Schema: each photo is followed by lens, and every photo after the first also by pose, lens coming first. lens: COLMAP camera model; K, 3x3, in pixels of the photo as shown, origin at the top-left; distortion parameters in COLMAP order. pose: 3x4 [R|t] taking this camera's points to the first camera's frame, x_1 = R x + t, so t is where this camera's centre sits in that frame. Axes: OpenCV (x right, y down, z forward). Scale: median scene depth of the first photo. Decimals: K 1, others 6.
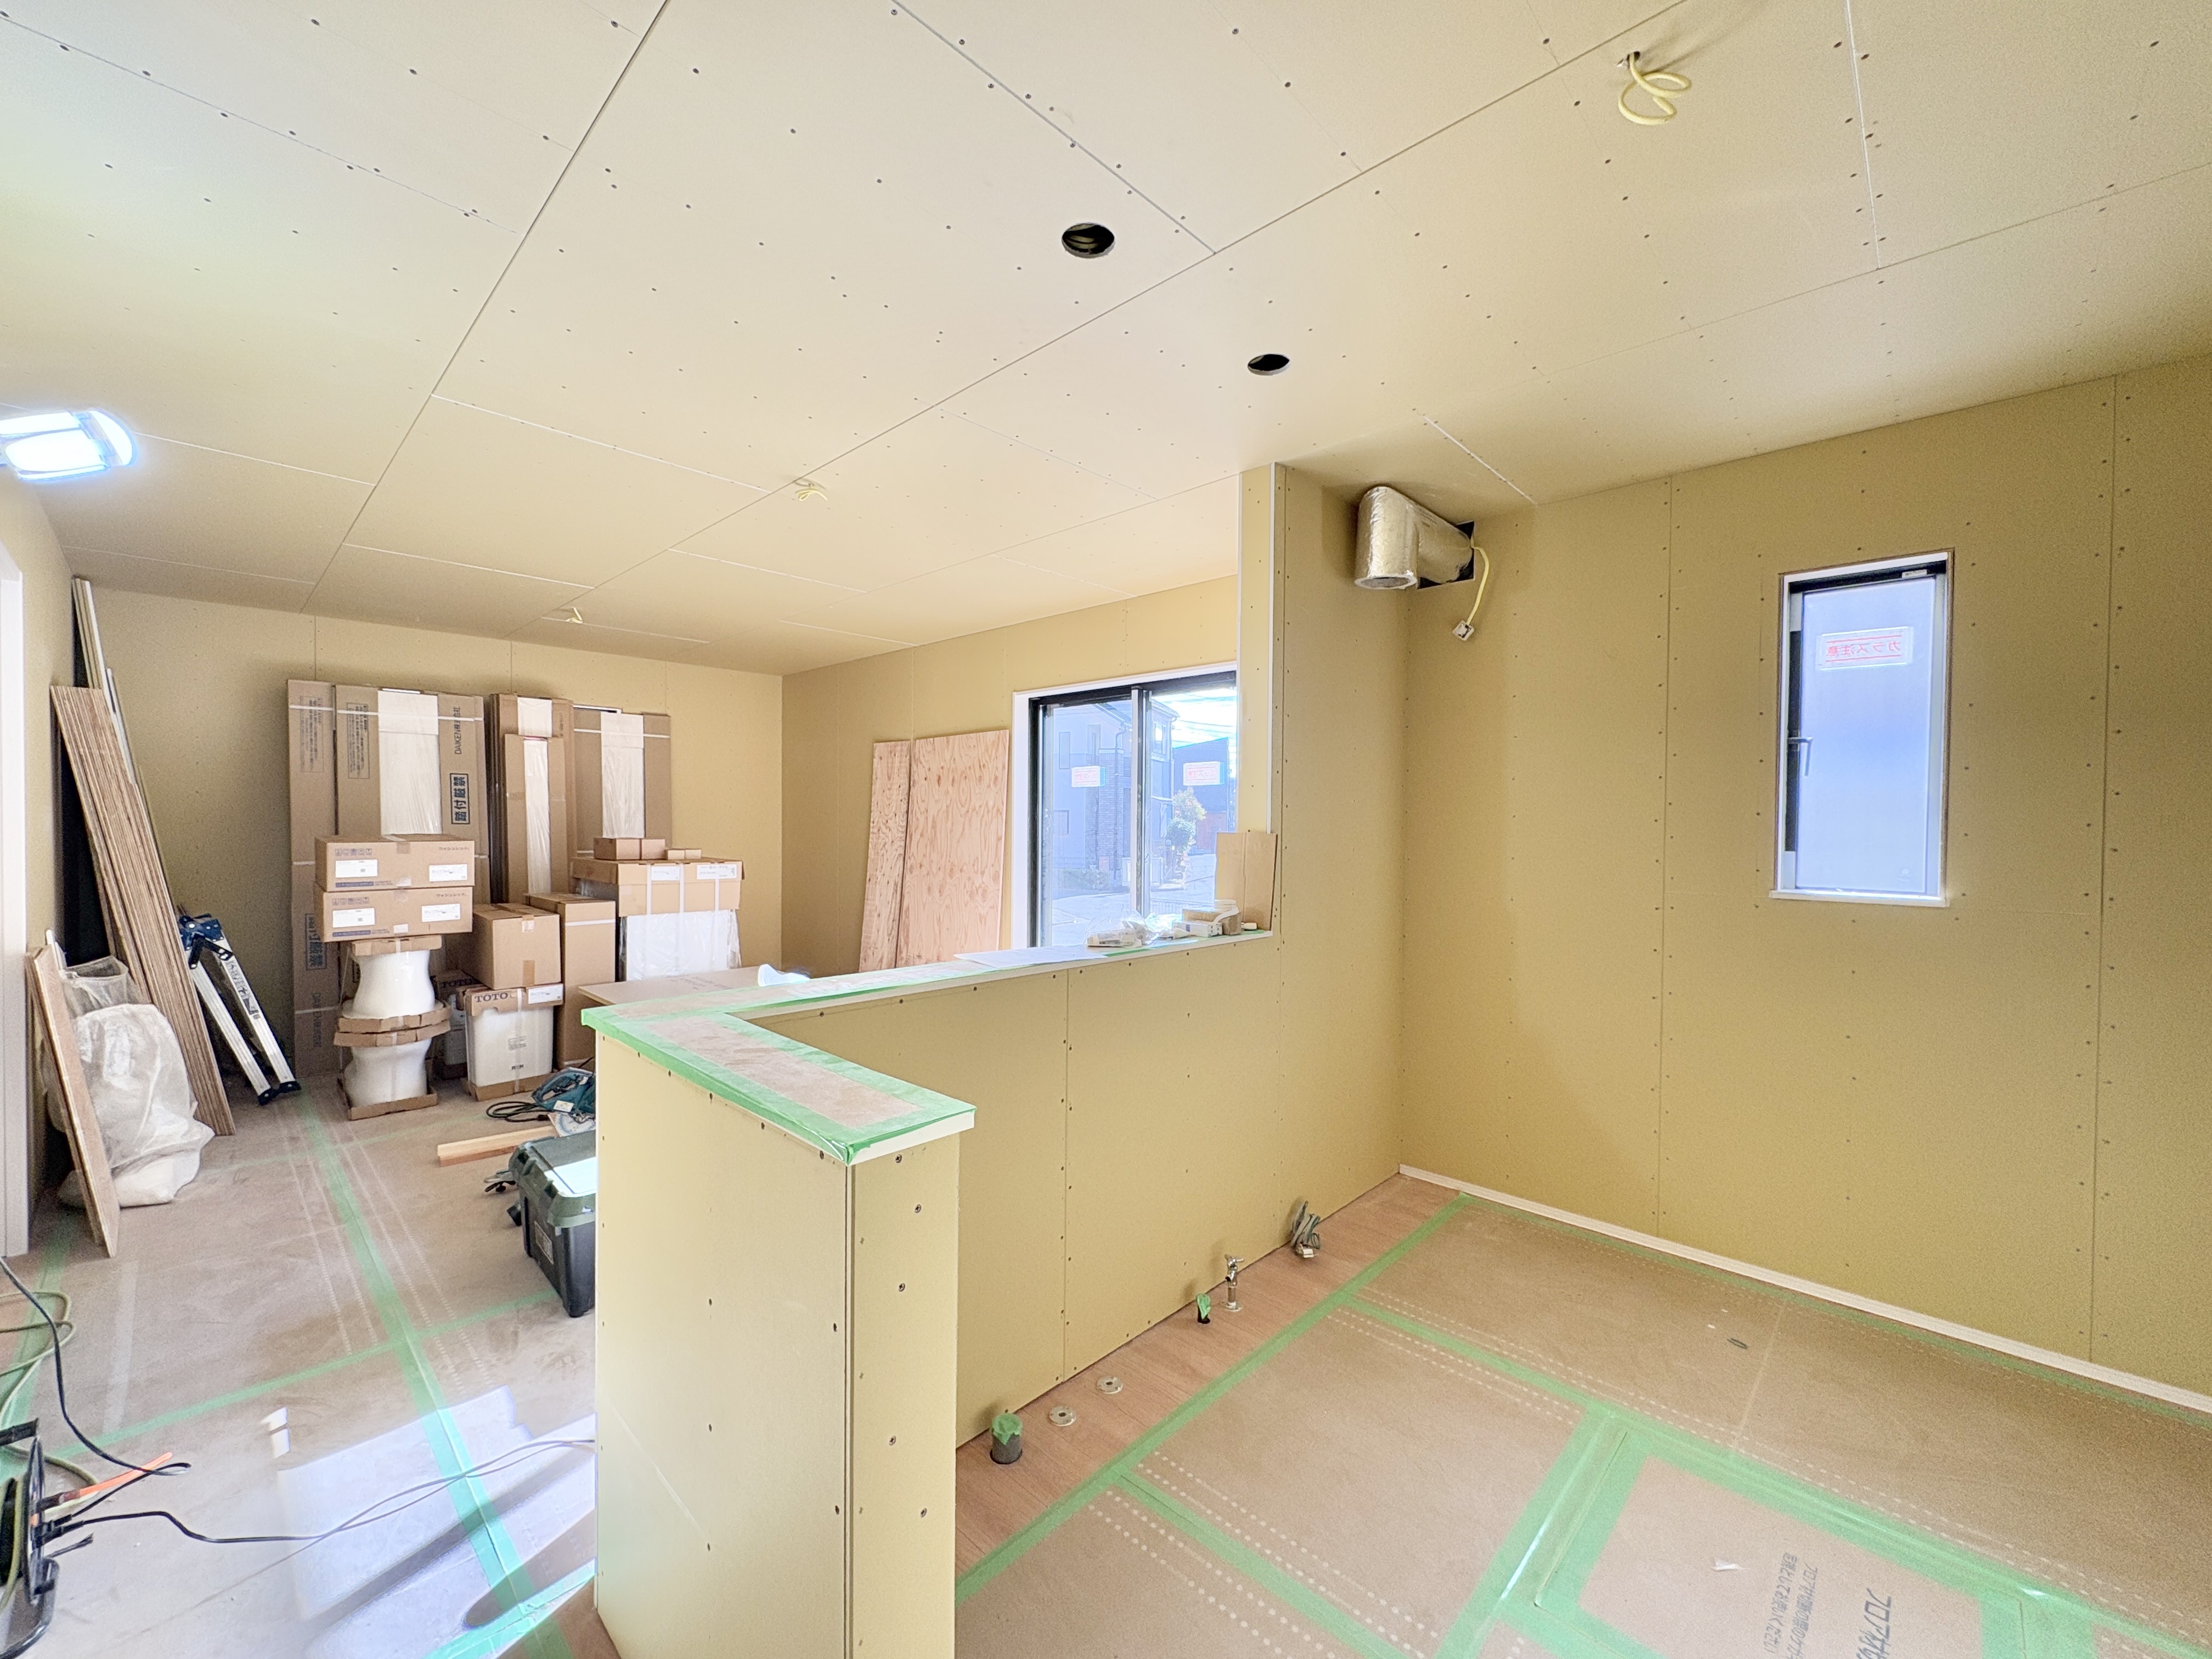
lens RADIAL K [[885.5, 0, 1109.4], [0, 885.5, 835.6], [0, 0, 1]] dist [-0.001439, -0.001349]
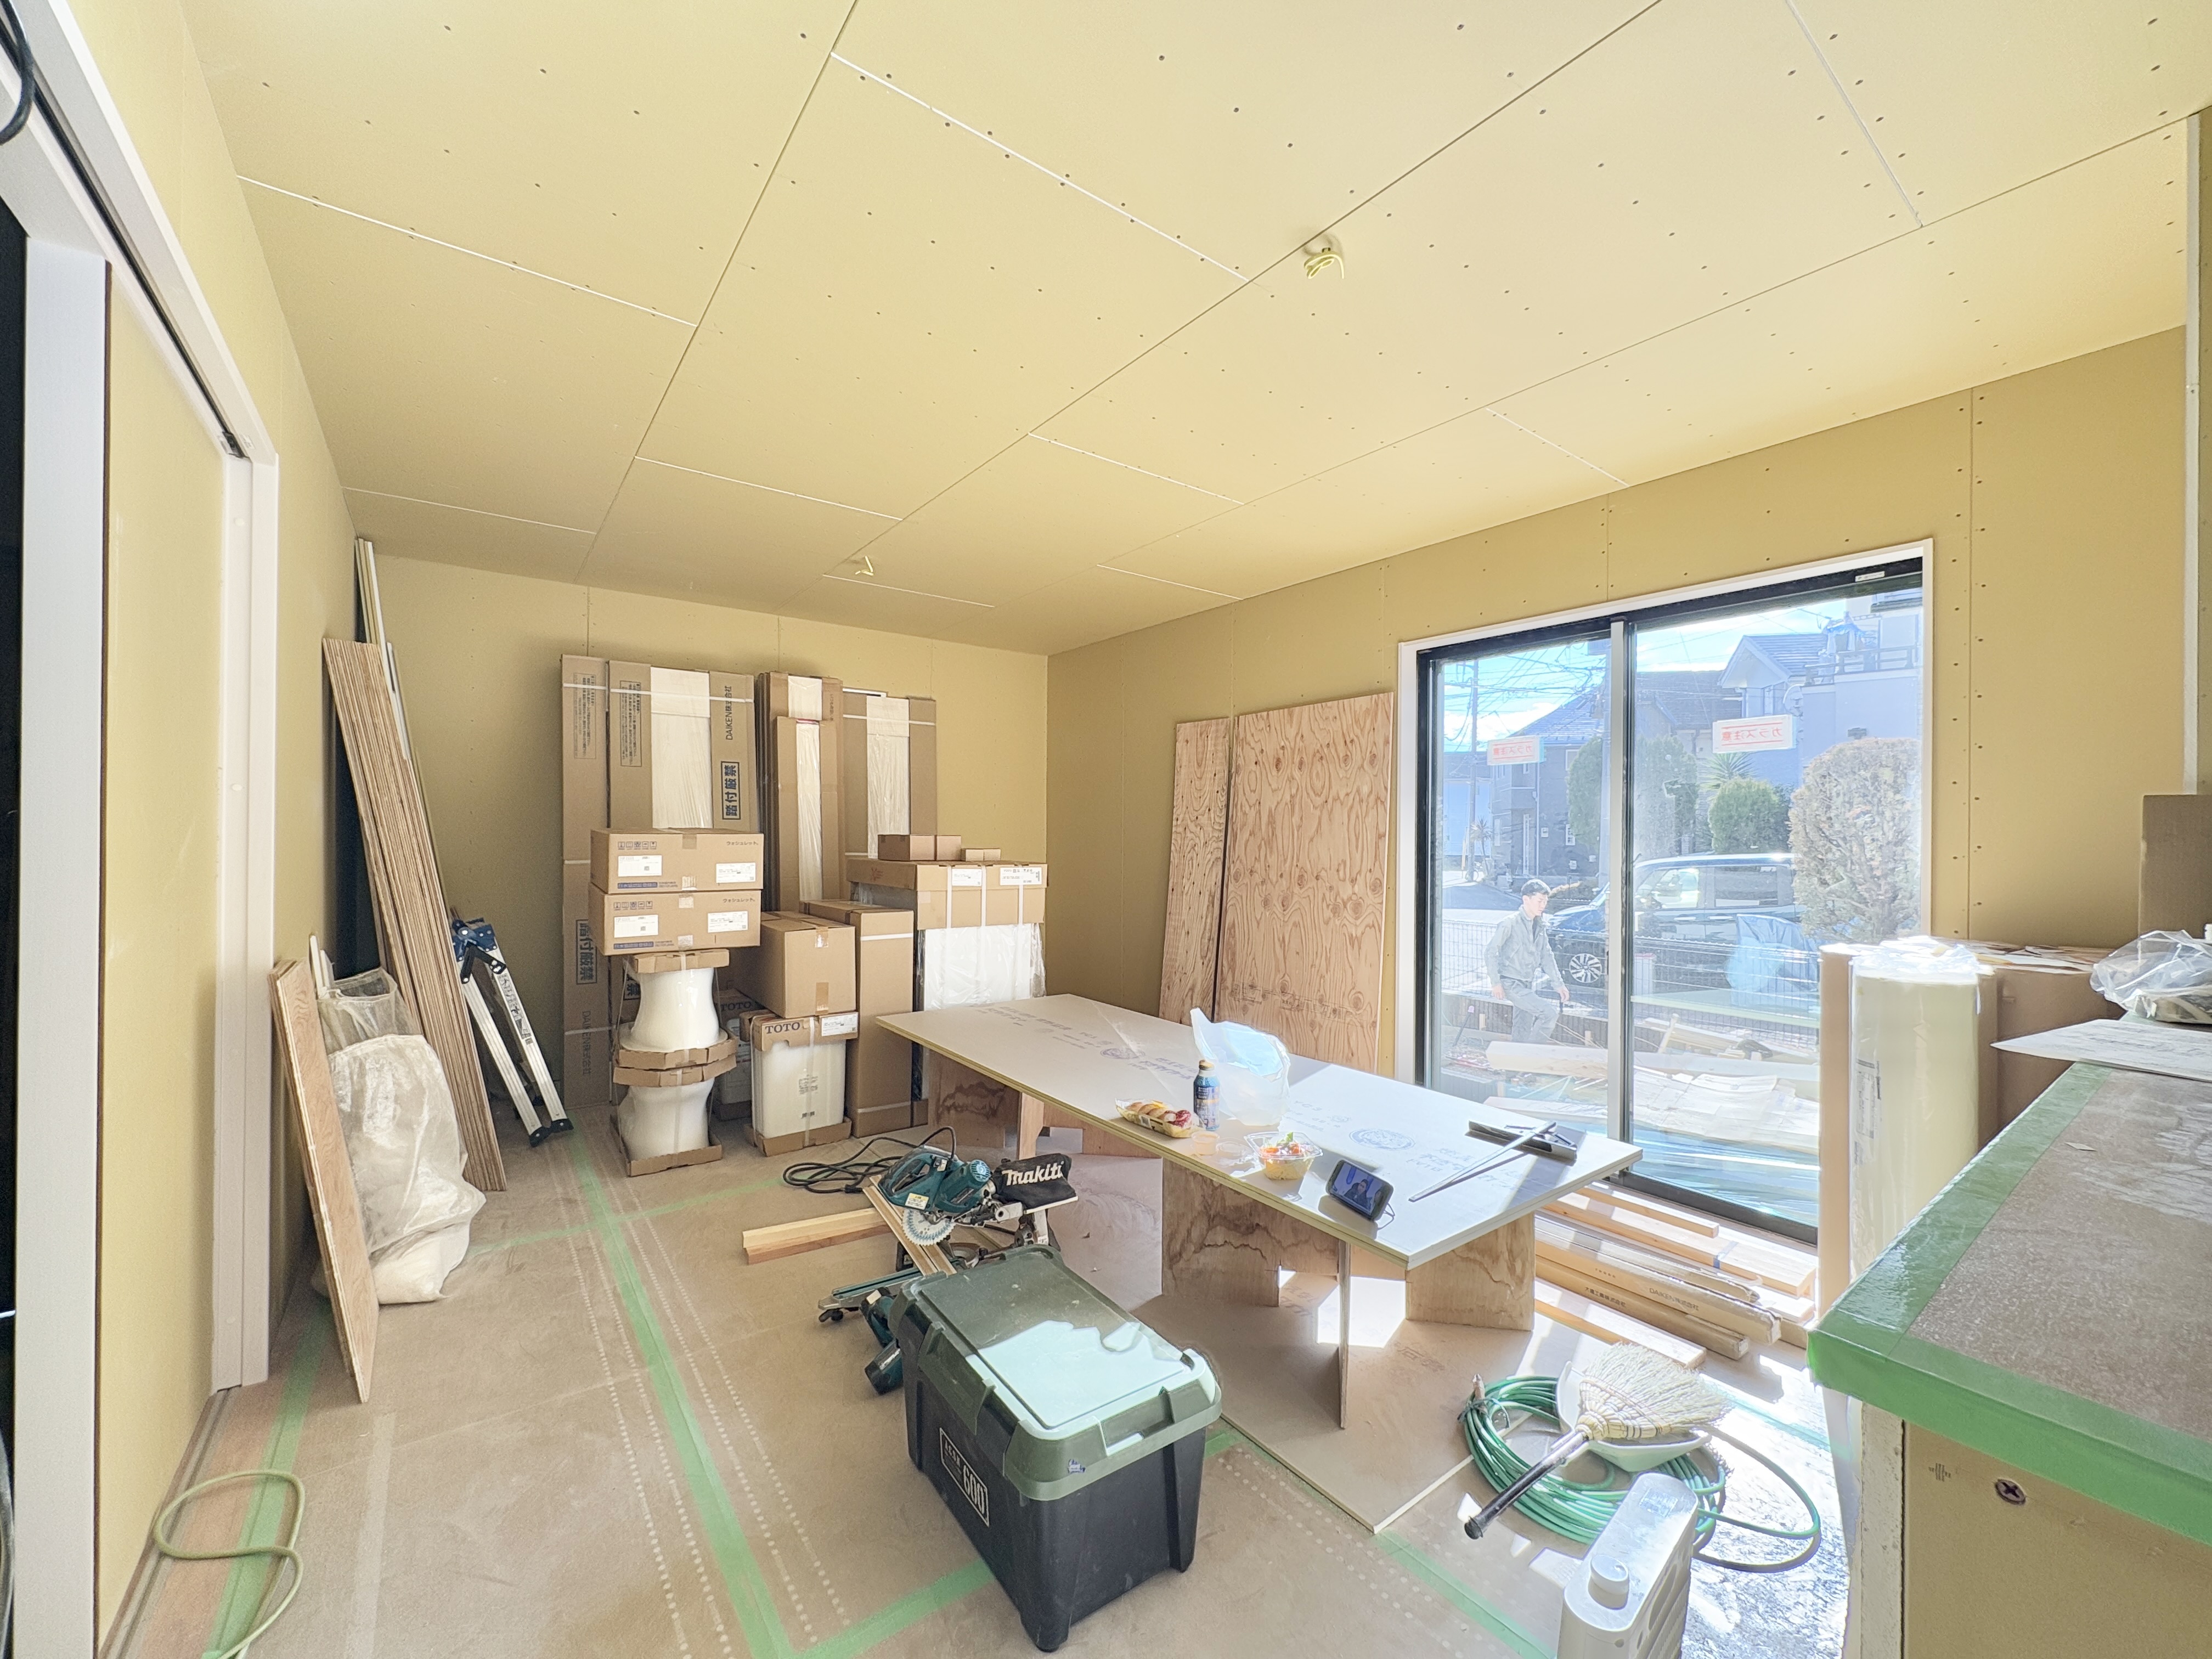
lens RADIAL K [[885.5, 0, 1103.2], [0, 885.5, 834.7], [0, 0, 1]] dist [-0.001439, -0.001349]
pose [[0.984304, 0.000092, -0.176481, -0.265088], [-0.003434, 0.999820, -0.018634, 0.020614], [0.176447, 0.018947, 0.984128, 0.250331]]
